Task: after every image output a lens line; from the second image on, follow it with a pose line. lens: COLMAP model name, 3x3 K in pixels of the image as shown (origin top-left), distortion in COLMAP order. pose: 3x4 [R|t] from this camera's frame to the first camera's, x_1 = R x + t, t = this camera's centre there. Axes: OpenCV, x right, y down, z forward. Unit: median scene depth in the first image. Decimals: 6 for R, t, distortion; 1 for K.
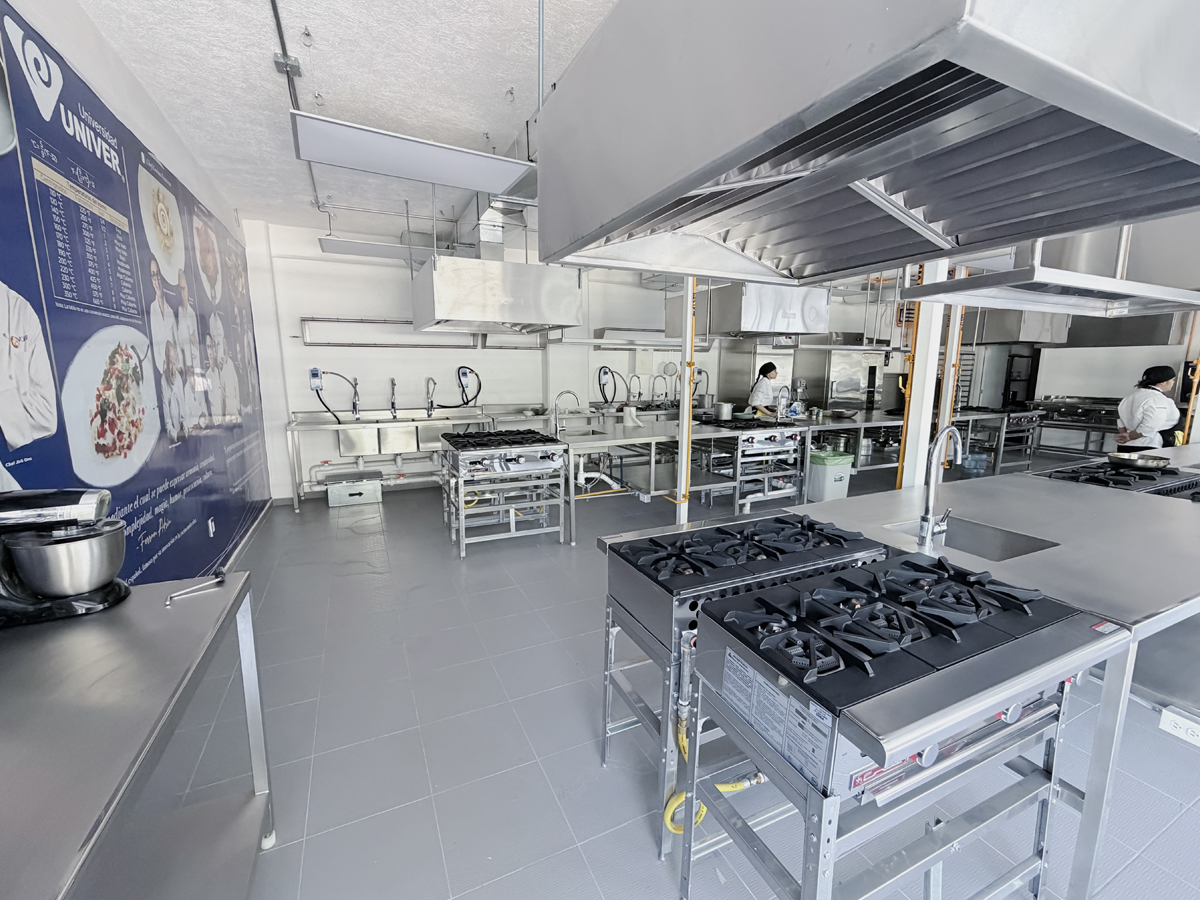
lens RADIAL K [[509.0, 0, 600.0], [0, 509.0, 450.0], [0, 0, 1]] dist [-0.002005, -0.000183]
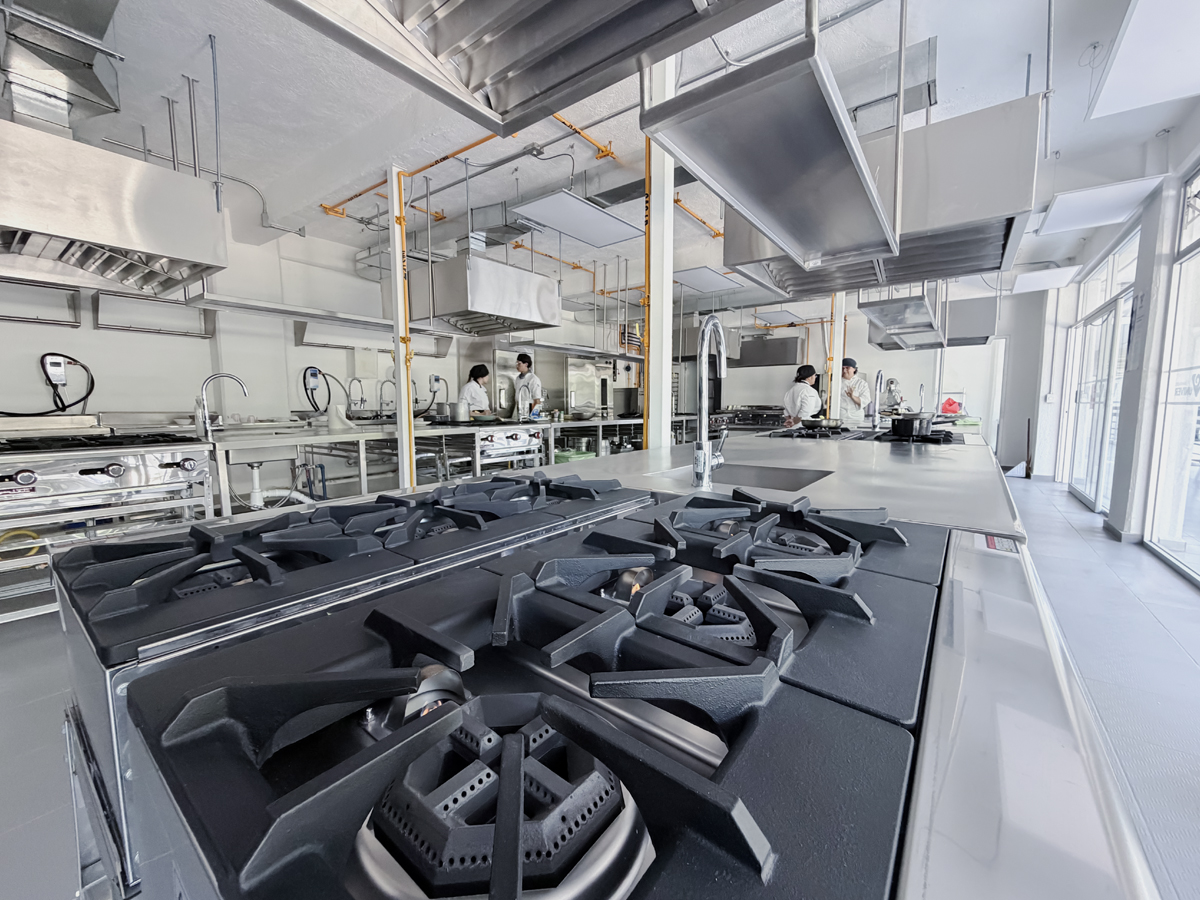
lens RADIAL K [[481.8, 0, 600.0], [0, 481.8, 450.0], [0, 0, 1]] dist [-0.001183, -0.000157]
pose [[0.886466, -0.049329, 0.460157, 0.076920], [0.079517, 0.995751, -0.046439, 0.054004], [-0.455911, 0.077757, 0.886622, 0.166662]]
